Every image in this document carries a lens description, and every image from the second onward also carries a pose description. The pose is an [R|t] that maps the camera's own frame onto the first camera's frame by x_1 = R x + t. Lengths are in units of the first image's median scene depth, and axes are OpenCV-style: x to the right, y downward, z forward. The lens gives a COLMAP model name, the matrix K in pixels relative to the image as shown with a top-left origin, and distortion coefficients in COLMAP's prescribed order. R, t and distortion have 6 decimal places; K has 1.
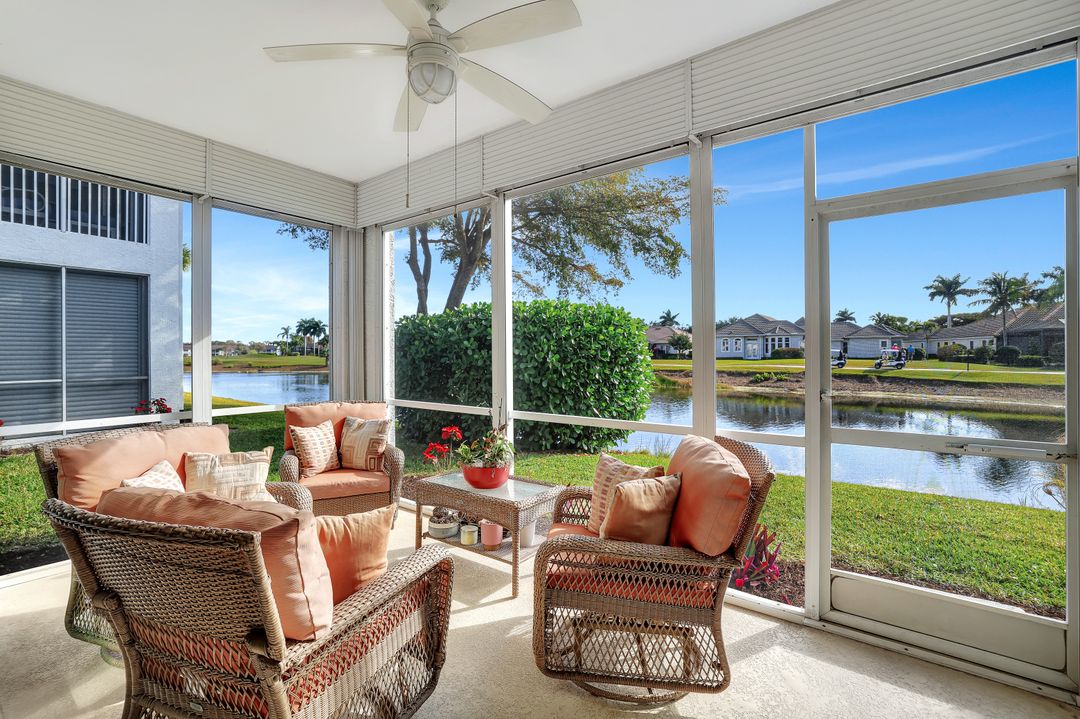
lens RADIAL K [[479.3, 0, 540.0], [0, 479.3, 359.5], [0, 0, 1]] dist [-0.012628, 0.000056]
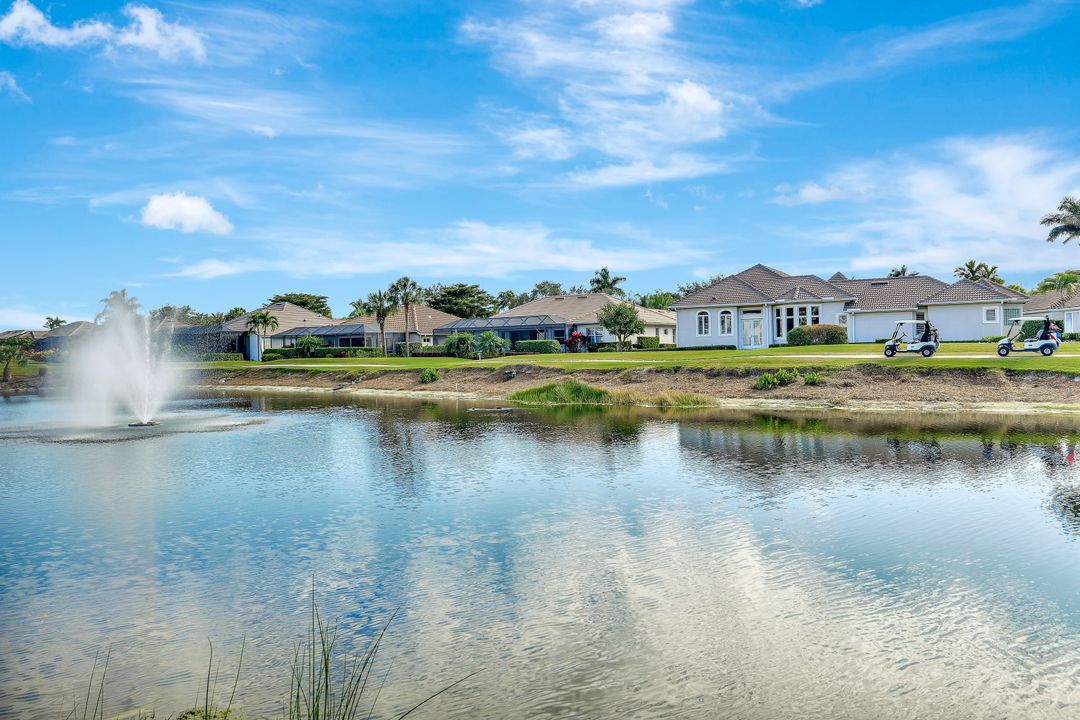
lens RADIAL K [[826.4, 0, 540.0], [0, 826.4, 360.0], [0, 0, 1]] dist [0.044997, 0.000135]
pose [[0.985224, -0.013918, 0.170705, 0.079209], [0.015001, 0.999875, -0.005052, 0.016879], [-0.170614, 0.007538, 0.985309, 0.193941]]
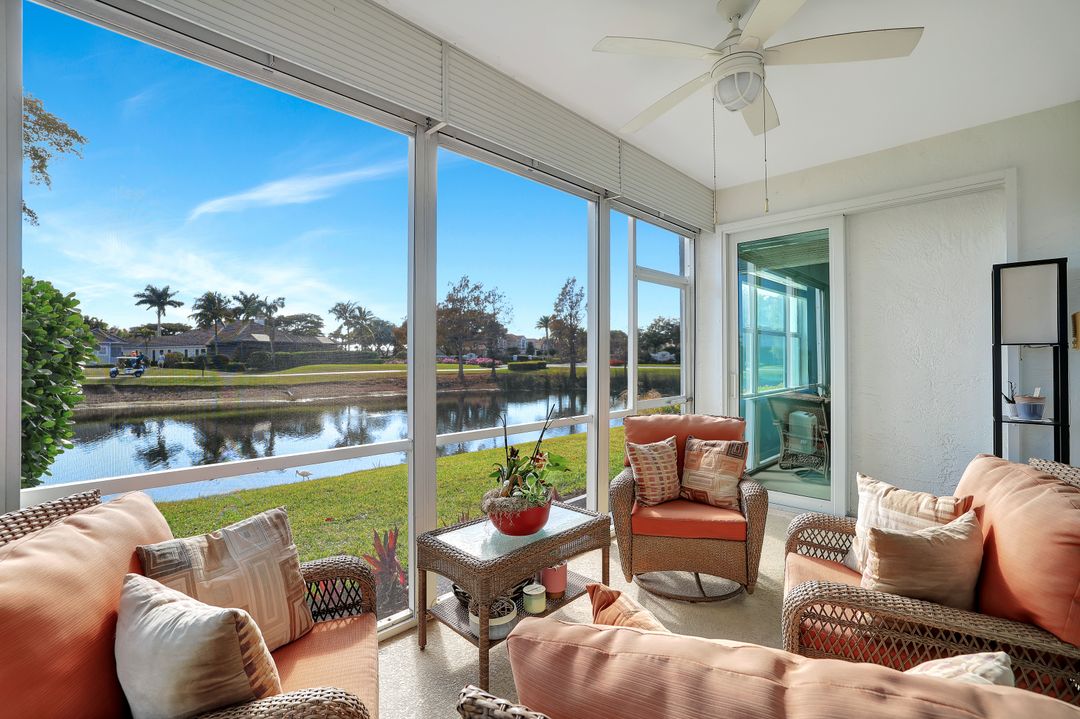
lens RADIAL K [[477.7, 0, 532.2], [0, 477.7, 353.5], [0, 0, 1]] dist [-0.002746, -0.000092]
pose [[0.160364, 0.013783, 0.986962, -0.056822], [0.013944, 0.999771, -0.016228, -0.000617], [-0.986959, 0.016364, 0.160135, 0.044039]]
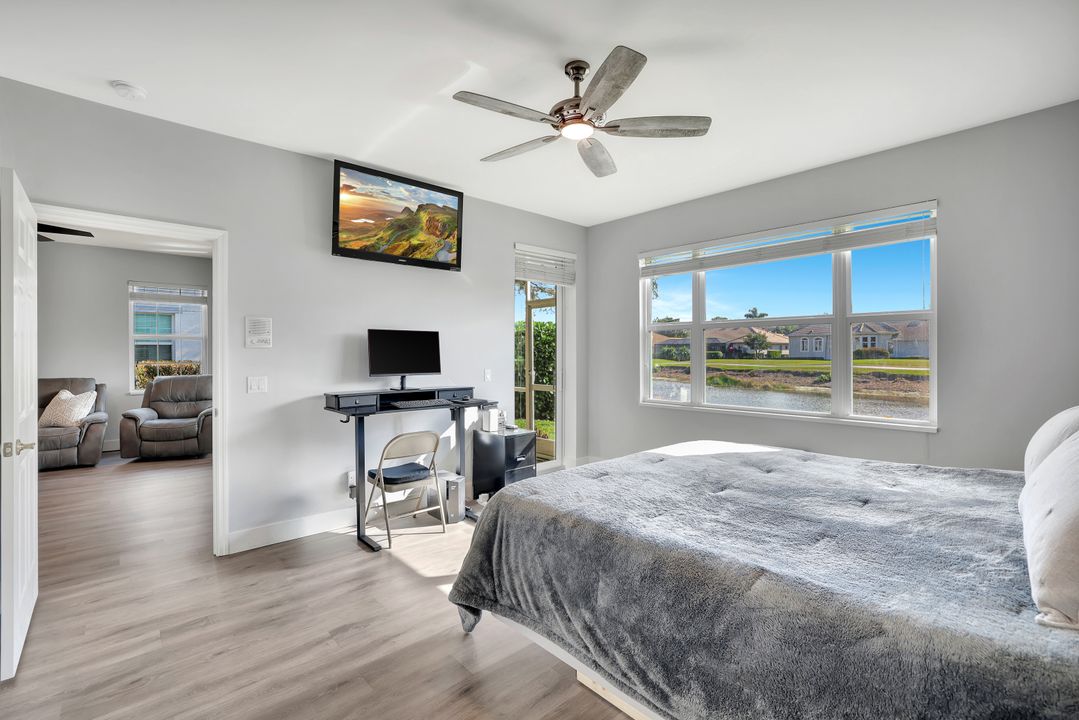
lens RADIAL K [[477.3, 0, 531.8], [0, 477.3, 354.0], [0, 0, 1]] dist [-0.002746, -0.000092]
pose [[0.979569, 0.002644, -0.201092, 0.054963], [-0.004670, 0.999943, -0.009600, 0.000401], [0.201055, 0.010342, 0.979525, -0.084481]]
